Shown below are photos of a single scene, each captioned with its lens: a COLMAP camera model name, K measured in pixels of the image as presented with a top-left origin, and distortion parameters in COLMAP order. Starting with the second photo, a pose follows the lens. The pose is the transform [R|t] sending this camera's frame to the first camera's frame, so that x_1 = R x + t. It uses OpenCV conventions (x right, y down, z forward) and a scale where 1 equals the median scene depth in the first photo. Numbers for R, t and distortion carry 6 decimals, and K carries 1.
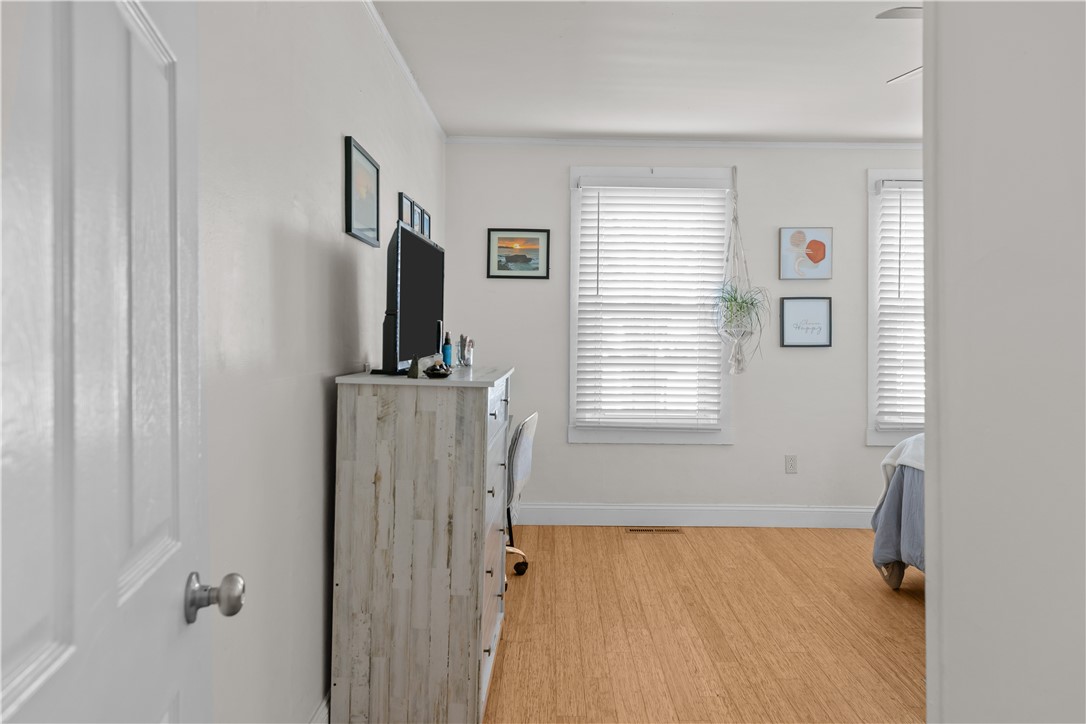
lens RADIAL K [[719.4, 0, 551.1], [0, 719.4, 346.2], [0, 0, 1]] dist [-0.033654, 0.000926]
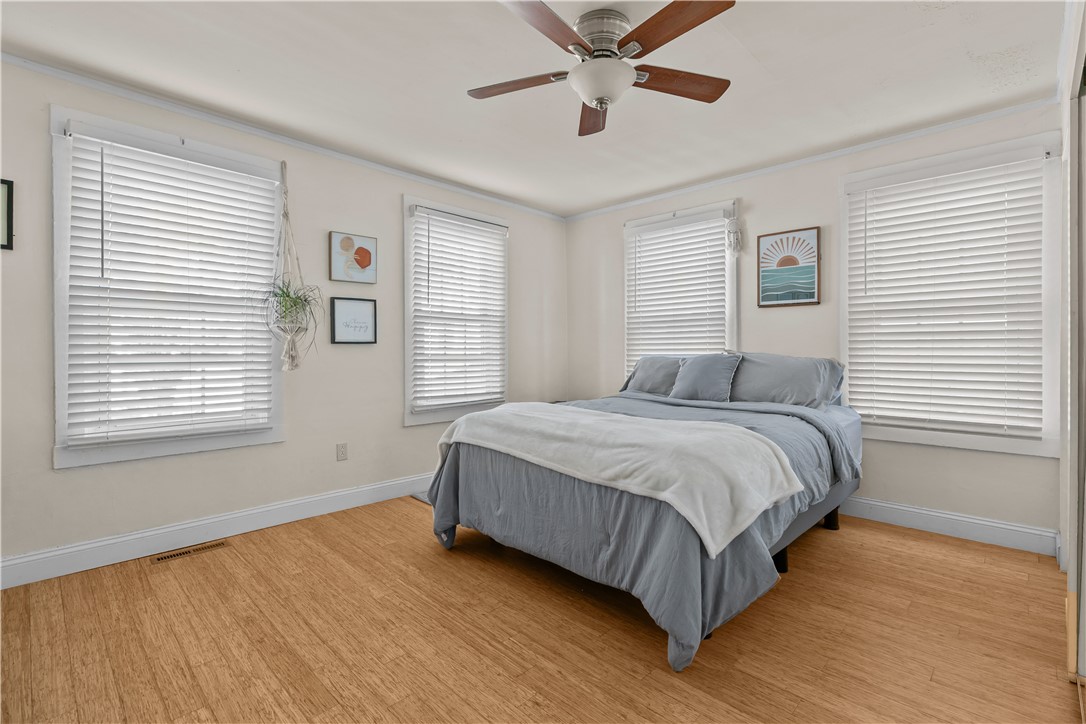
lens RADIAL K [[488.7, 0, 533.4], [0, 488.7, 353.9], [0, 0, 1]] dist [0.002461, -0.000408]
pose [[0.690751, -0.012583, 0.722983, 0.001678], [0.007412, 0.999919, 0.010321, 0.011309], [-0.723055, -0.001770, 0.690788, 0.288801]]
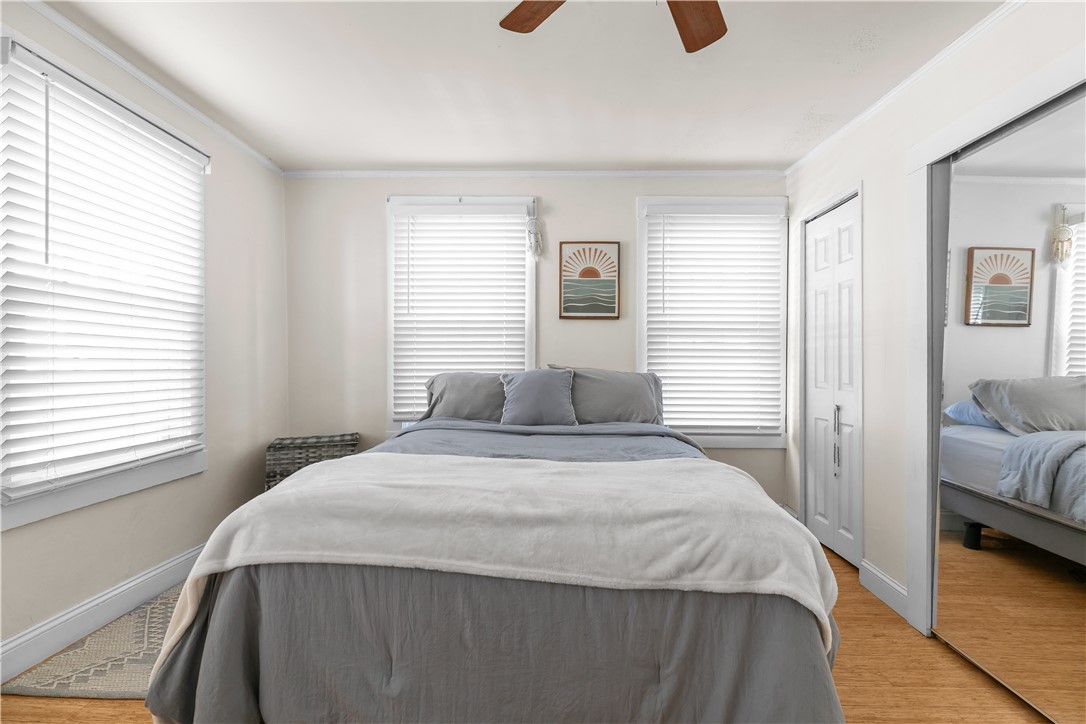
lens RADIAL K [[488.7, 0, 543.1], [0, 488.7, 363.5], [0, 0, 1]] dist [0.002461, -0.000408]
pose [[0.001183, -0.010857, 0.999940, 0.097075], [-0.001722, 0.999940, 0.010859, 0.006405], [-0.999998, -0.001735, 0.001164, 0.624903]]
